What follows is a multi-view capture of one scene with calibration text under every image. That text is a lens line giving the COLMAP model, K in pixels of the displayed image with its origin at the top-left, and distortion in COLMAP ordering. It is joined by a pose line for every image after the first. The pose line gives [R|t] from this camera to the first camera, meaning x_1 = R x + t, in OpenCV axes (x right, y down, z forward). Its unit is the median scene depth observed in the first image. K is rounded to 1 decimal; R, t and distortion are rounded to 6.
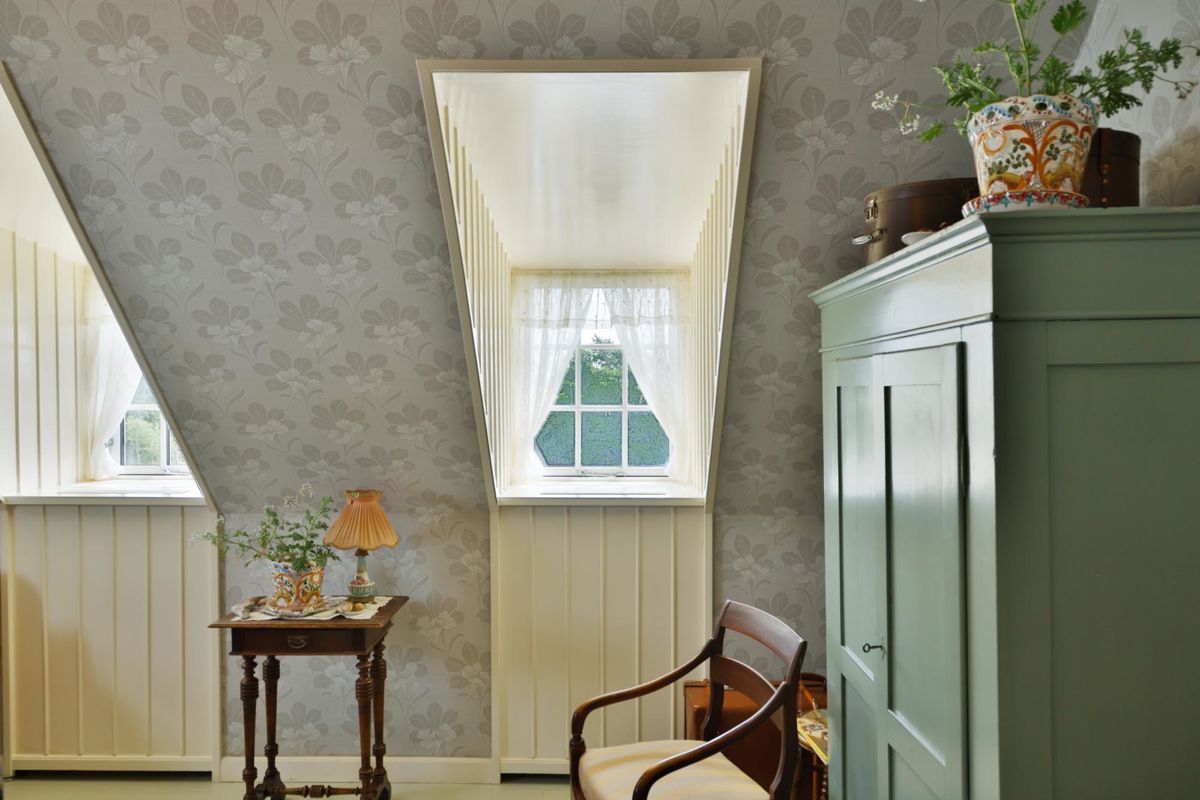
lens RADIAL K [[866.5, 0, 600.0], [0, 866.5, 400.0], [0, 0, 1]] dist [-0.000206, -0.006281]
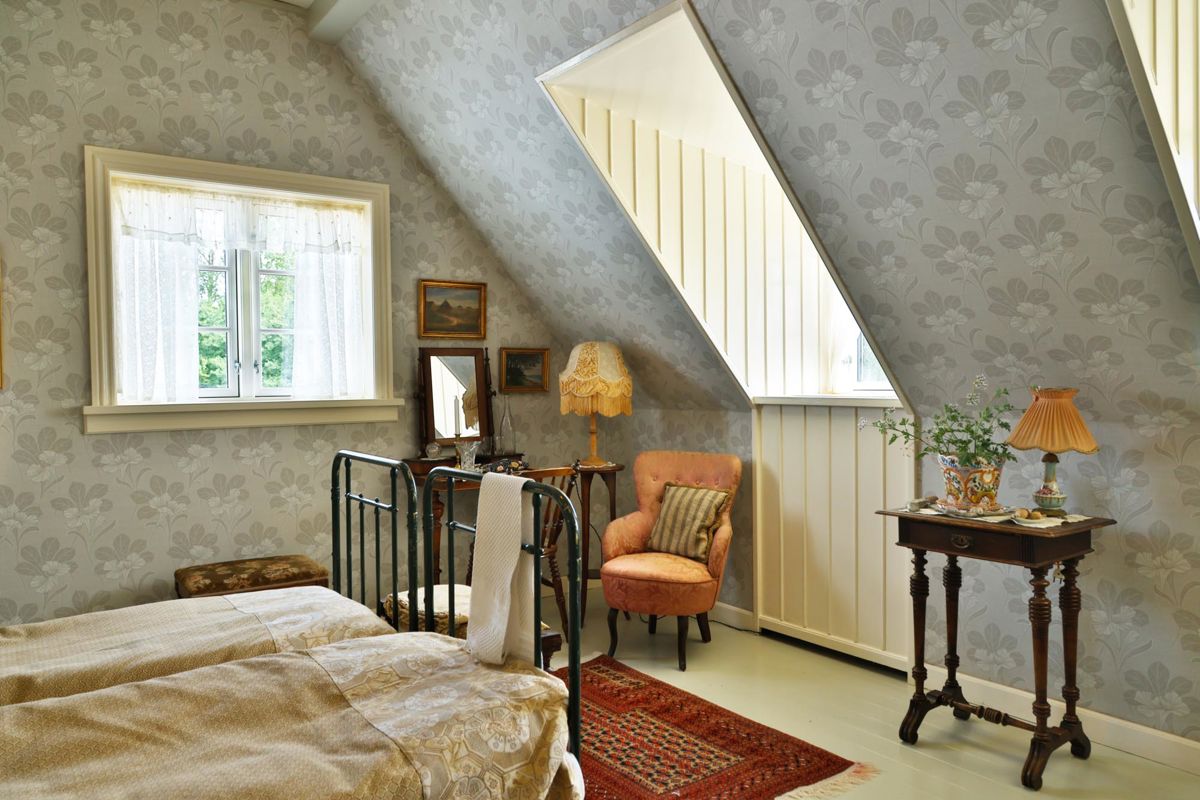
lens RADIAL K [[840.9, 0, 600.0], [0, 840.9, 400.0], [0, 0, 1]] dist [-0.002518, 0.004834]
pose [[0.605302, 0.016026, -0.795835, 0.119283], [0.001552, 0.999772, 0.021314, 0.100922], [0.795994, -0.014137, 0.605139, 0.142523]]
